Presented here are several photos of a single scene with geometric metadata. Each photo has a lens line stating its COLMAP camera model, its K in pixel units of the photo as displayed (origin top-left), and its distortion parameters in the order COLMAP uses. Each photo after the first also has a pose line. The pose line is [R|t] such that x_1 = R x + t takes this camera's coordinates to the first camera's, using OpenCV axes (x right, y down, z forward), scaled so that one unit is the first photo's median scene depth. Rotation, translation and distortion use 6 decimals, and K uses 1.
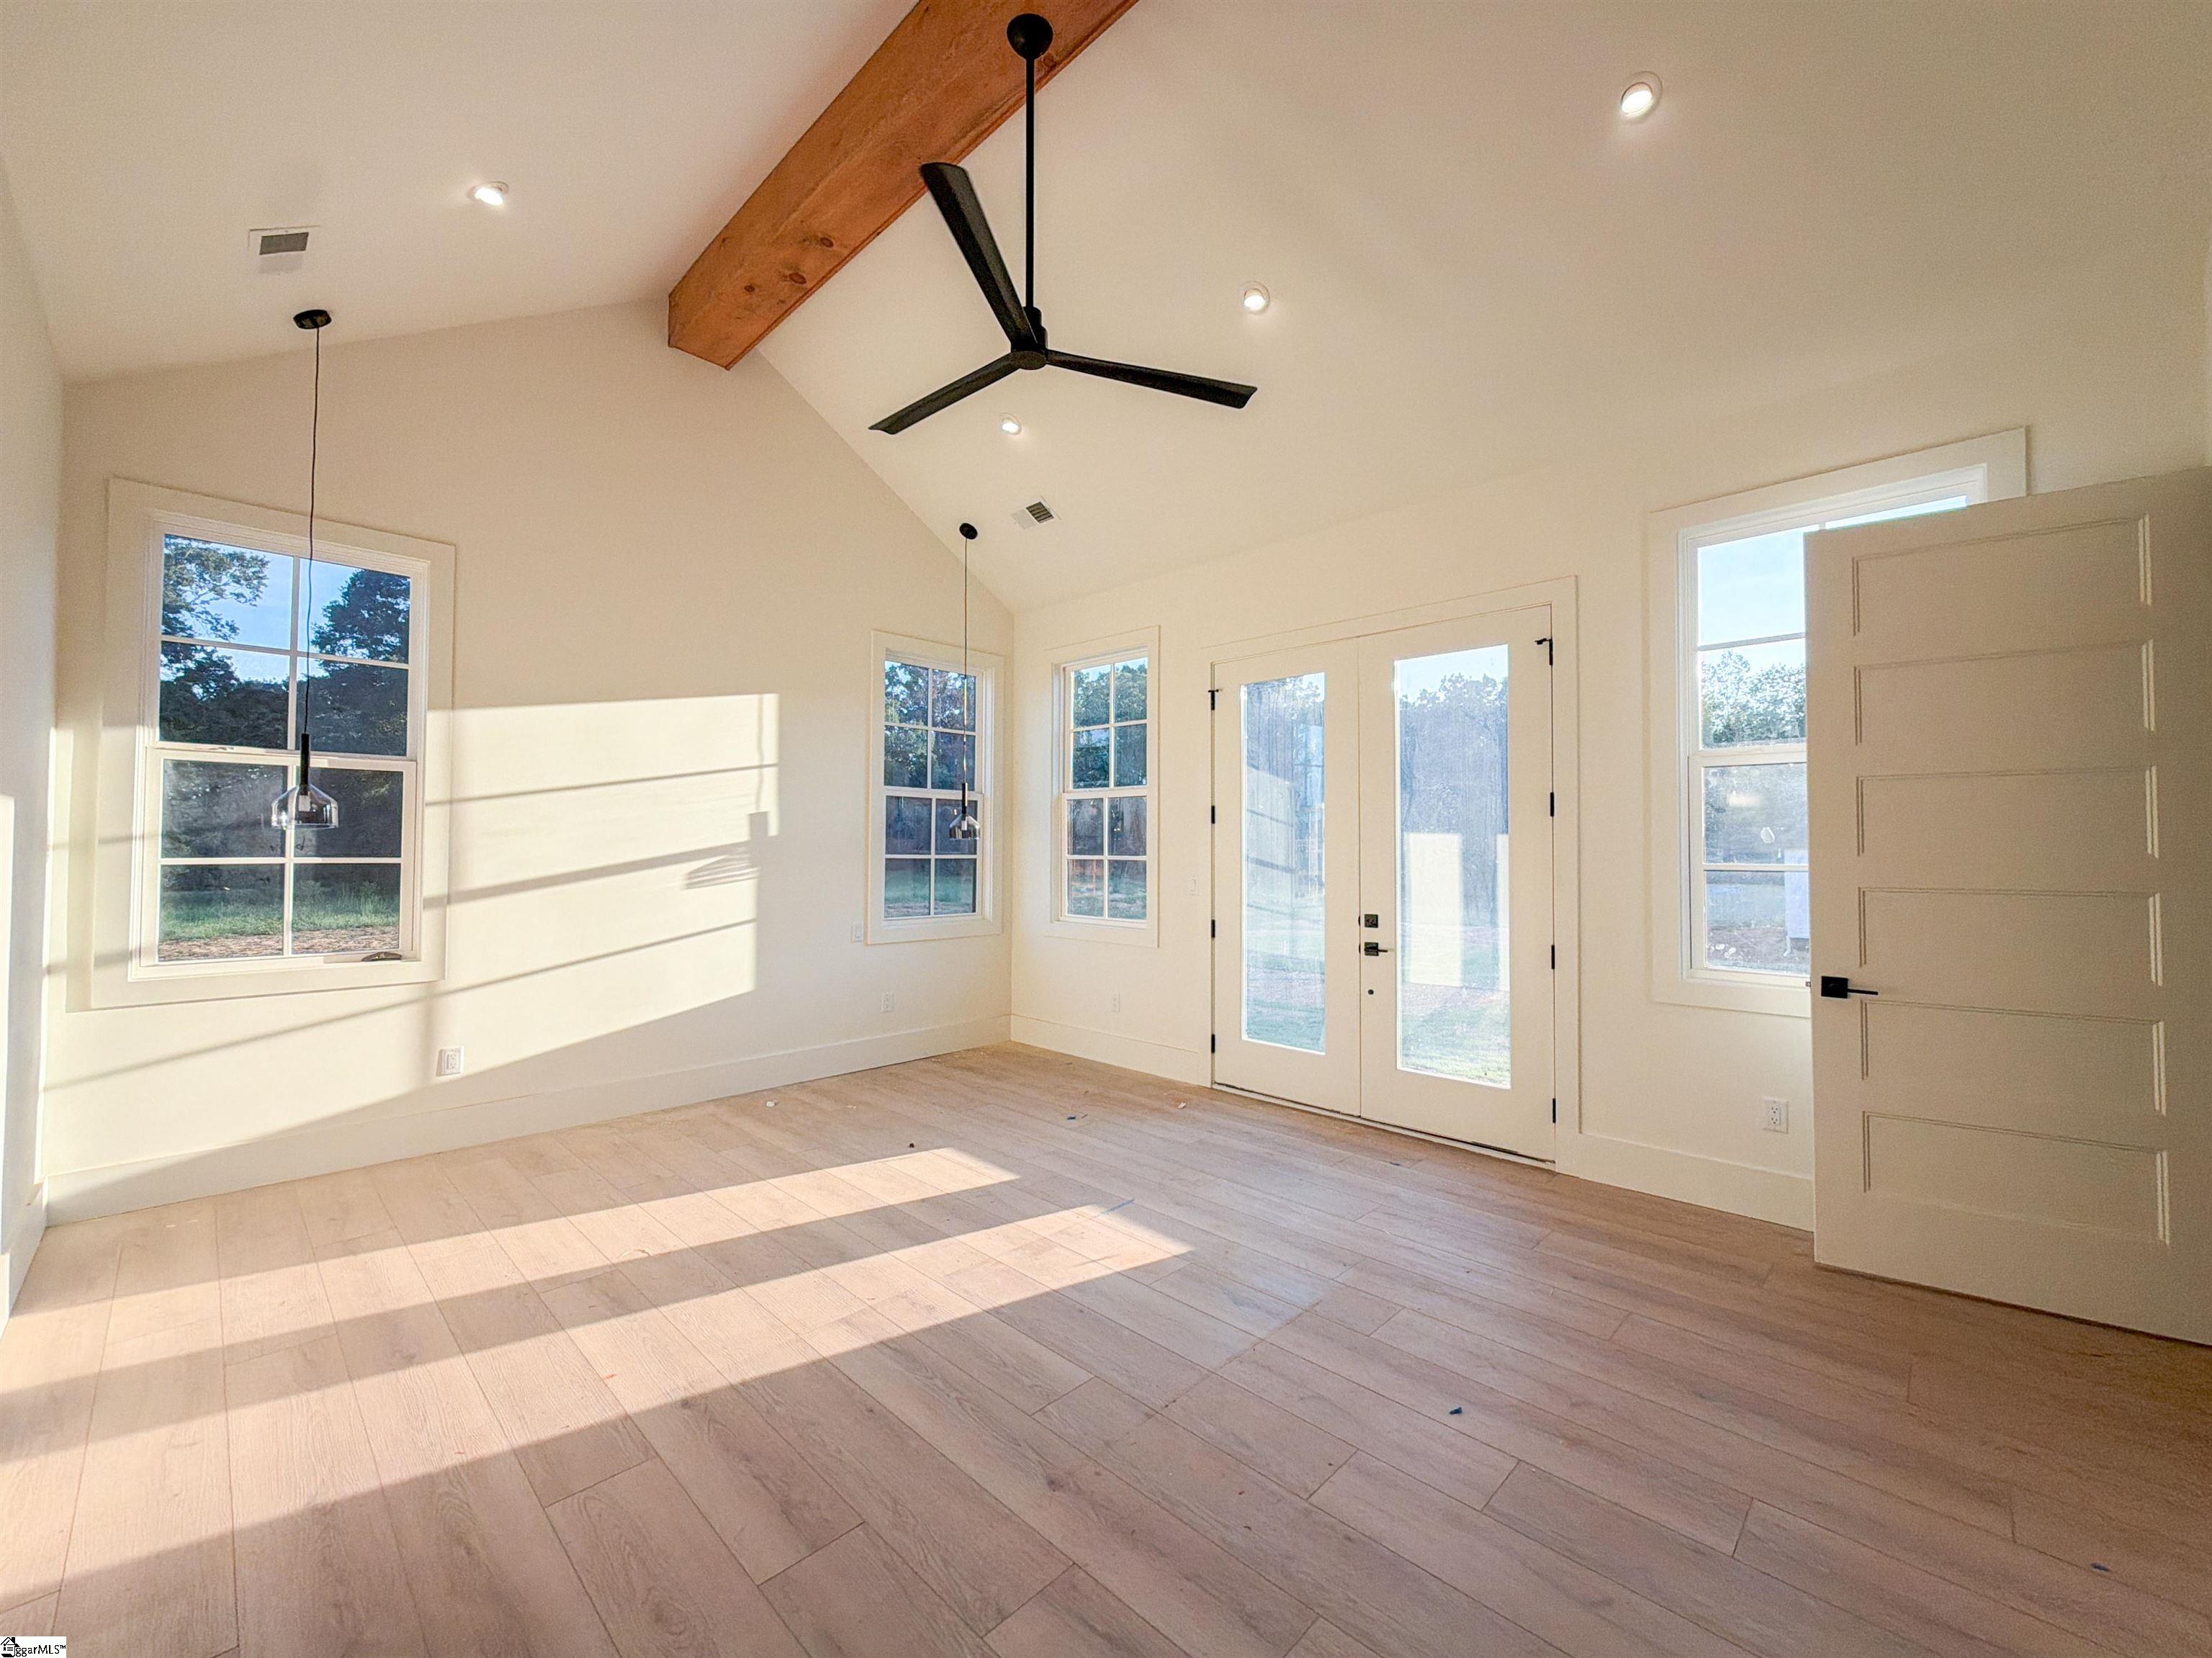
lens RADIAL K [[890.0, 0, 1103.1], [0, 890.0, 823.6], [0, 0, 1]] dist [-0.000447, -0.000108]
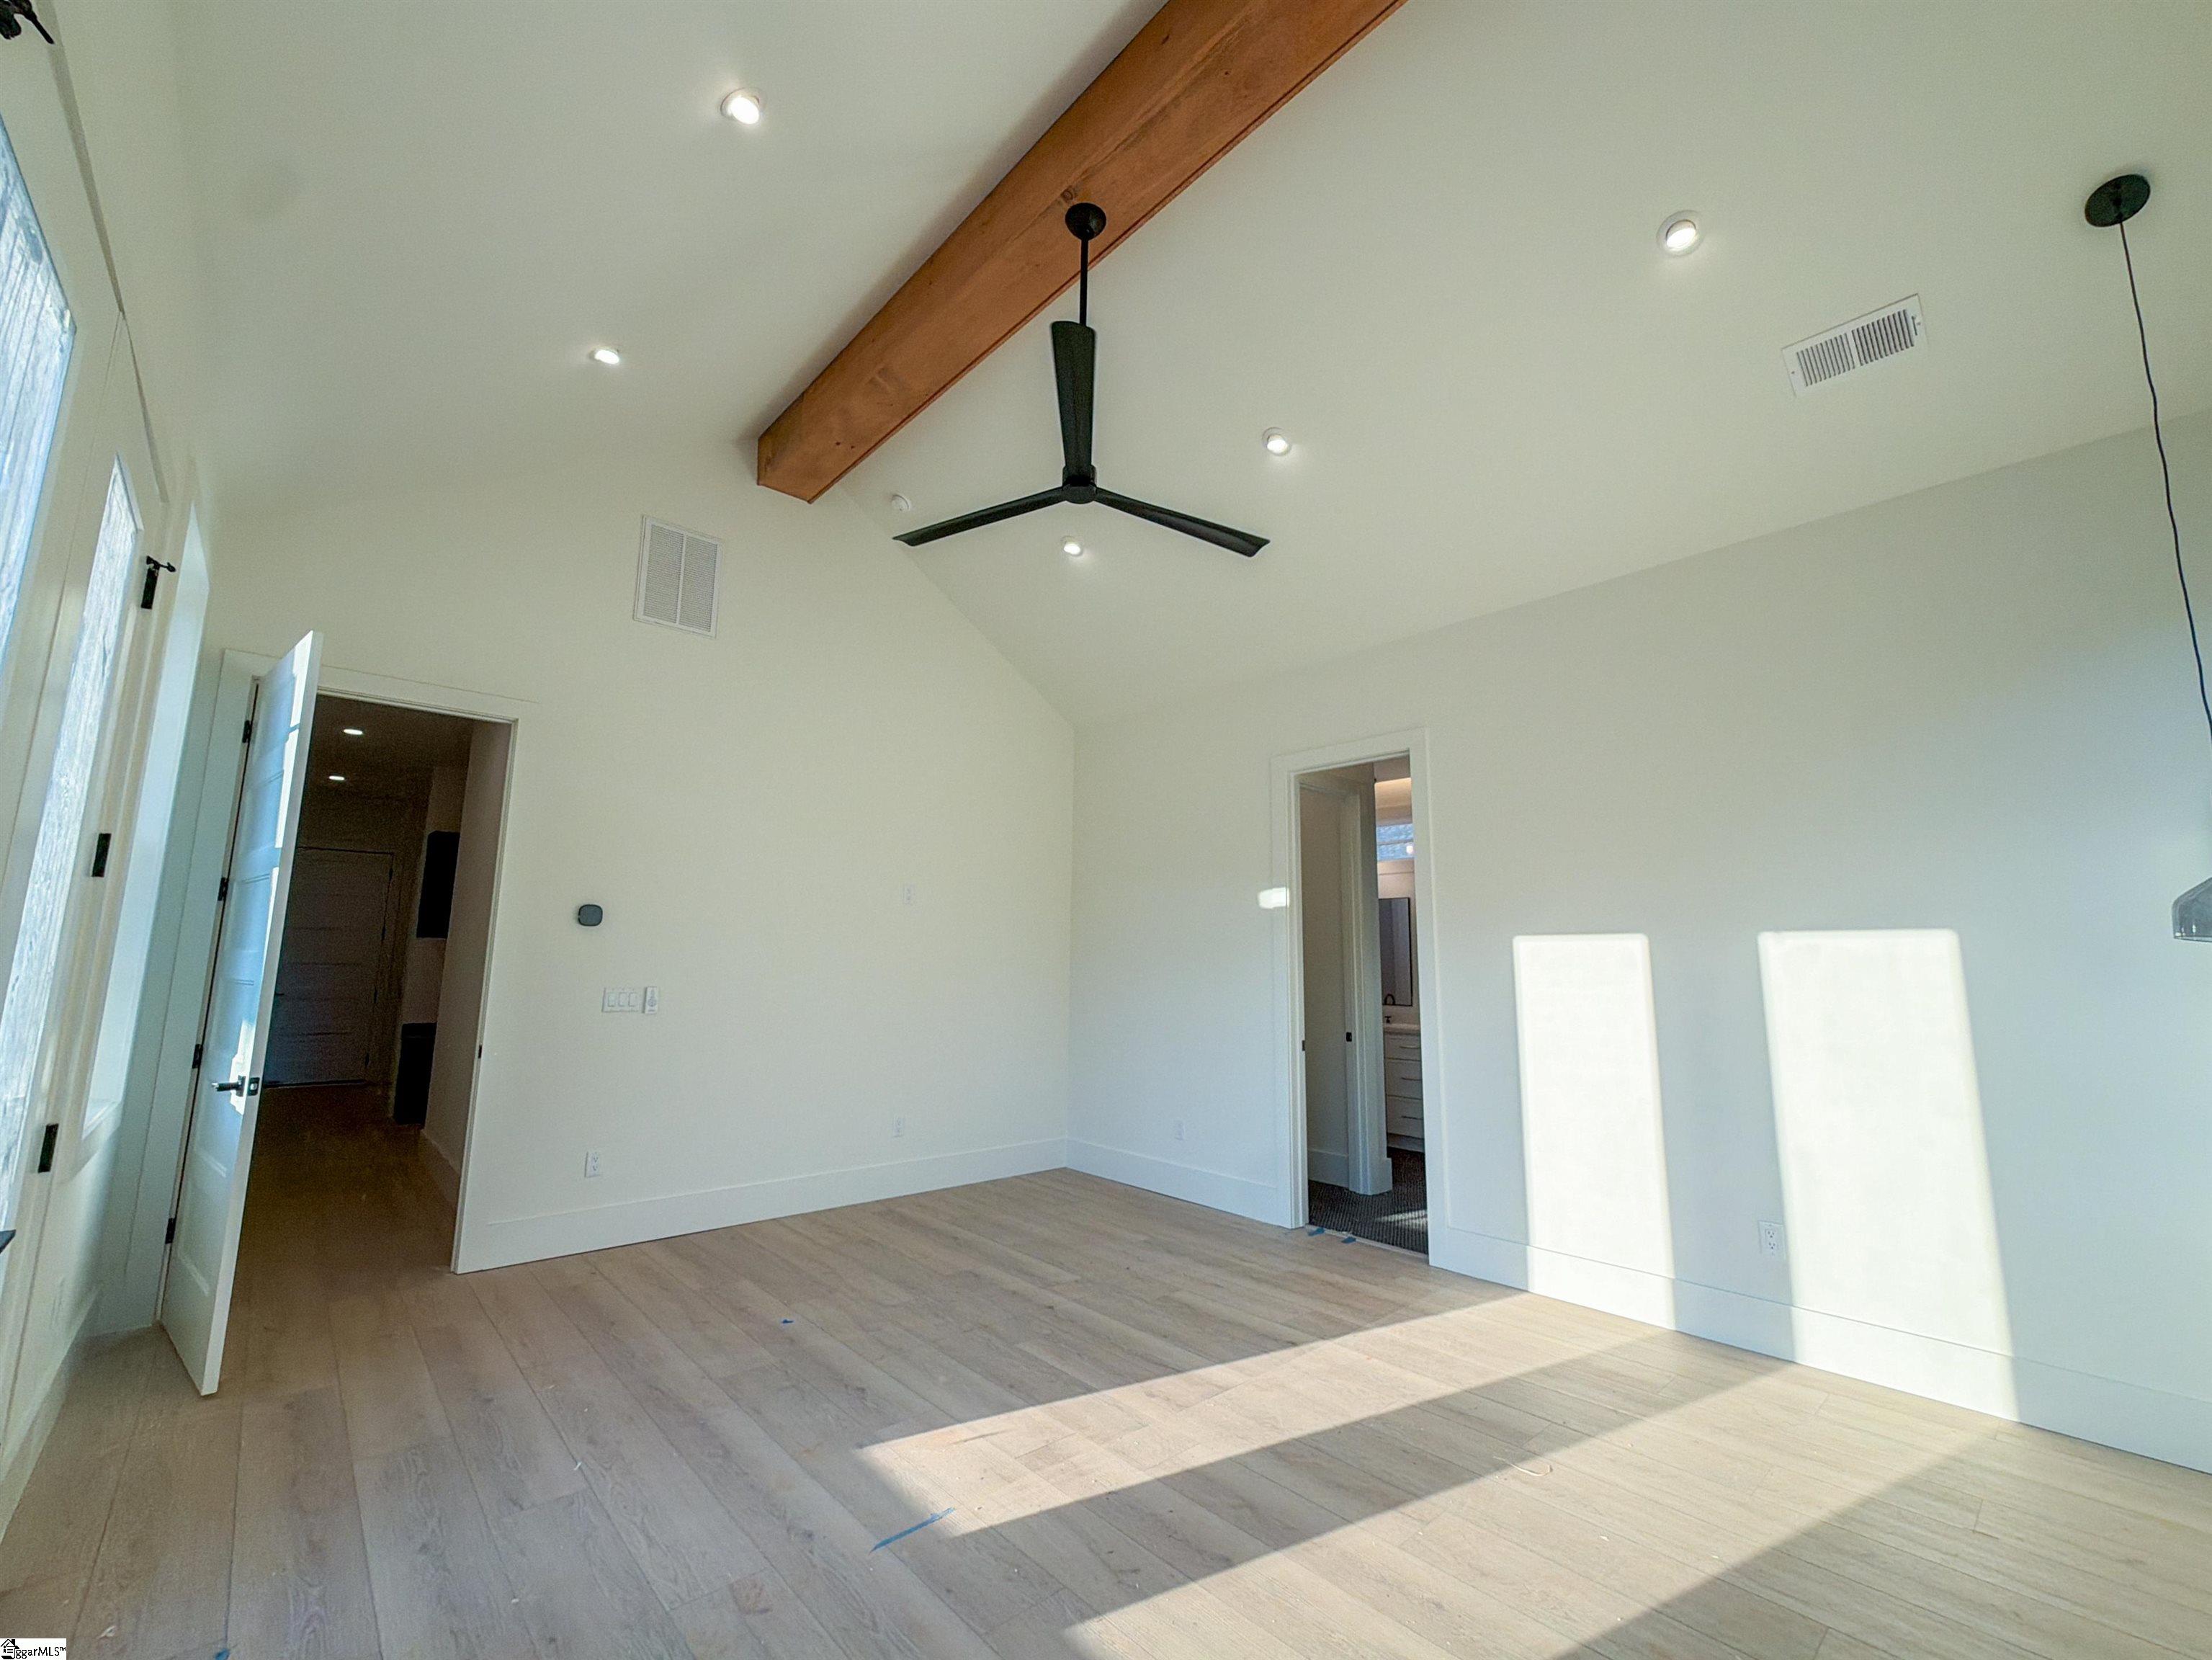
lens RADIAL K [[890.2, 0, 1108.7], [0, 890.2, 827.6], [0, 0, 1]] dist [-0.000447, -0.000108]
pose [[-0.998540, -0.010353, 0.053012, -0.184897], [-0.019337, 0.984929, -0.171877, 0.056156], [-0.050434, -0.172651, -0.983691, 2.073613]]
